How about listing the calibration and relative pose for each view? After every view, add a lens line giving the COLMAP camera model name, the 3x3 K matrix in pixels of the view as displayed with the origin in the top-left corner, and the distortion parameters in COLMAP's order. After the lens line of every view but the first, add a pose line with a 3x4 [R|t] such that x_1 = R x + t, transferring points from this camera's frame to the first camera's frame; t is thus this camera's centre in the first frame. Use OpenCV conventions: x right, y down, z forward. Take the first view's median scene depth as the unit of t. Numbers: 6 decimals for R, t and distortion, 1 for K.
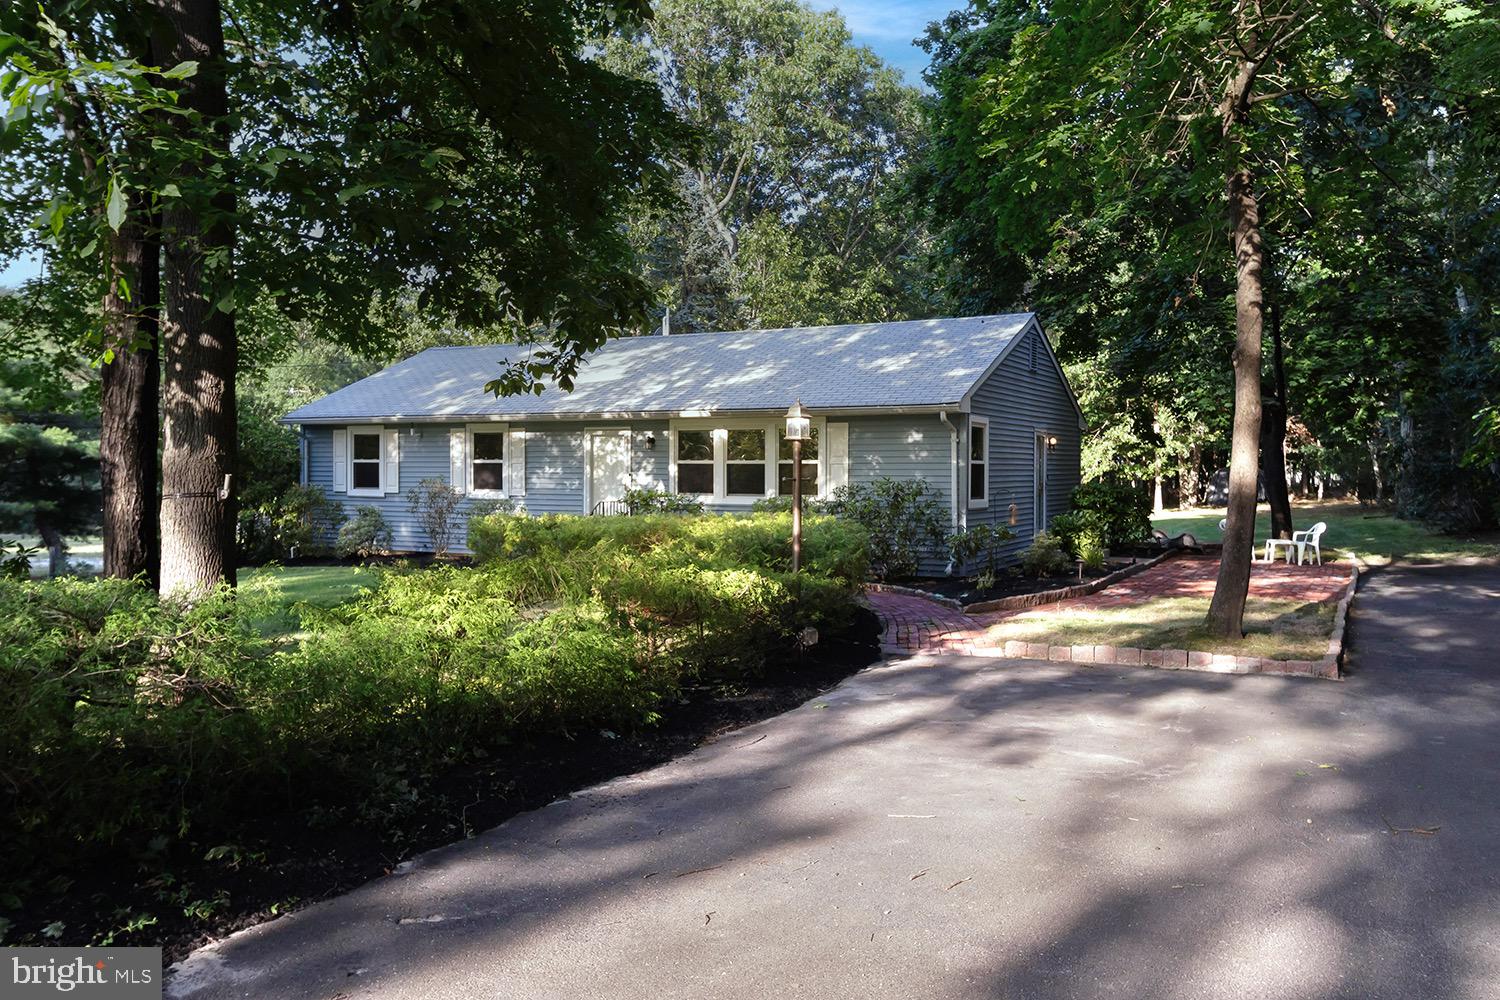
lens RADIAL K [[1213.8, 0, 746.7], [0, 1213.8, 498.0], [0, 0, 1]] dist [-0.040146, 0.004344]
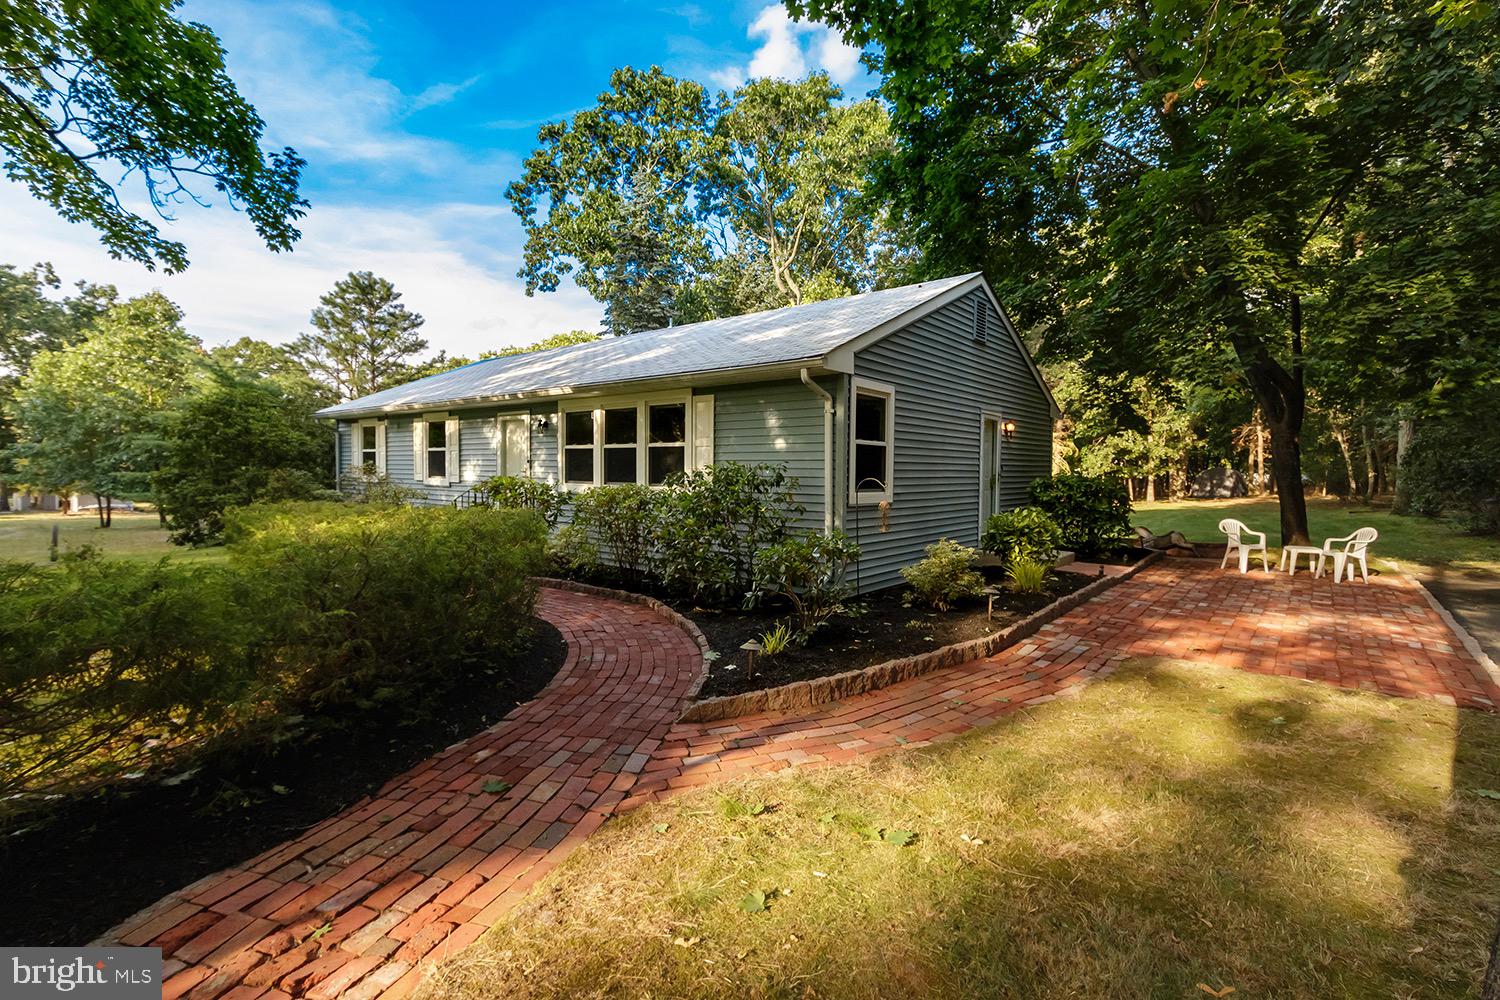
lens RADIAL K [[699.4, 0, 752.0], [0, 699.4, 501.8], [0, 0, 1]] dist [-0.000114, -0.001527]
pose [[0.981146, 0.015056, -0.192682, 0.176283], [-0.011341, 0.999728, 0.020366, -0.000836], [0.192936, -0.017797, 0.981050, 0.487420]]
